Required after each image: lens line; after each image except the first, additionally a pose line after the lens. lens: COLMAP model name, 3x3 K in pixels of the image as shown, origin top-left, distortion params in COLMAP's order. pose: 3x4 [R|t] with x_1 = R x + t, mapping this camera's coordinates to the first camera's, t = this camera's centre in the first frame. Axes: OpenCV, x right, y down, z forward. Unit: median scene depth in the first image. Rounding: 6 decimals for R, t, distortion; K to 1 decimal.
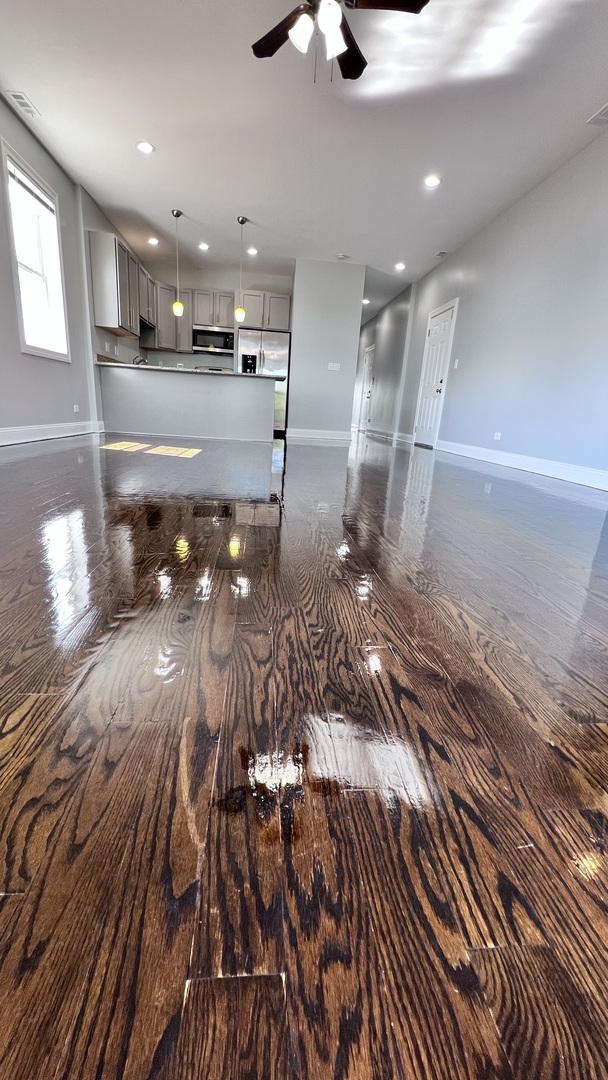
lens RADIAL K [[433.8, 0, 302.7], [0, 433.8, 542.2], [0, 0, 1]] dist [-0.002769, 0.001153]
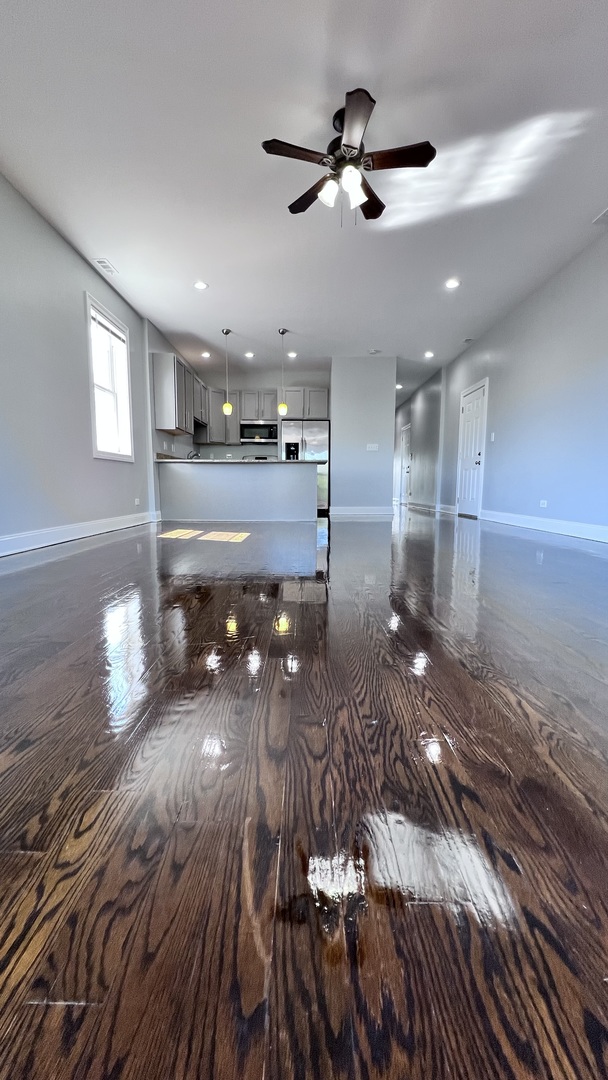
lens RADIAL K [[433.8, 0, 302.7], [0, 433.8, 541.7], [0, 0, 1]] dist [-0.002769, 0.001153]
pose [[0.993624, -0.049397, -0.101351, -0.000466], [0.031477, 0.984710, -0.171334, -0.013087], [0.108265, 0.167051, 0.979986, -0.022350]]
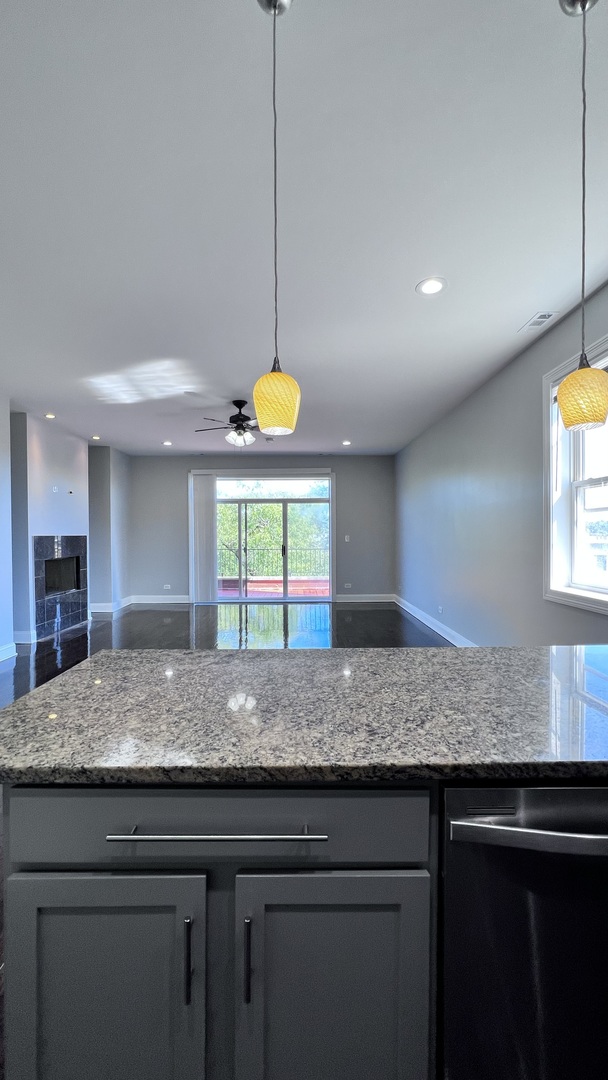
lens RADIAL K [[433.6, 0, 305.9], [0, 433.6, 535.5], [0, 0, 1]] dist [-0.001304, -0.000232]
pose [[-0.995659, -0.056832, 0.073708, -0.355121], [-0.032934, 0.955820, 0.292100, -1.061717], [-0.087052, 0.288405, -0.953543, 2.438339]]
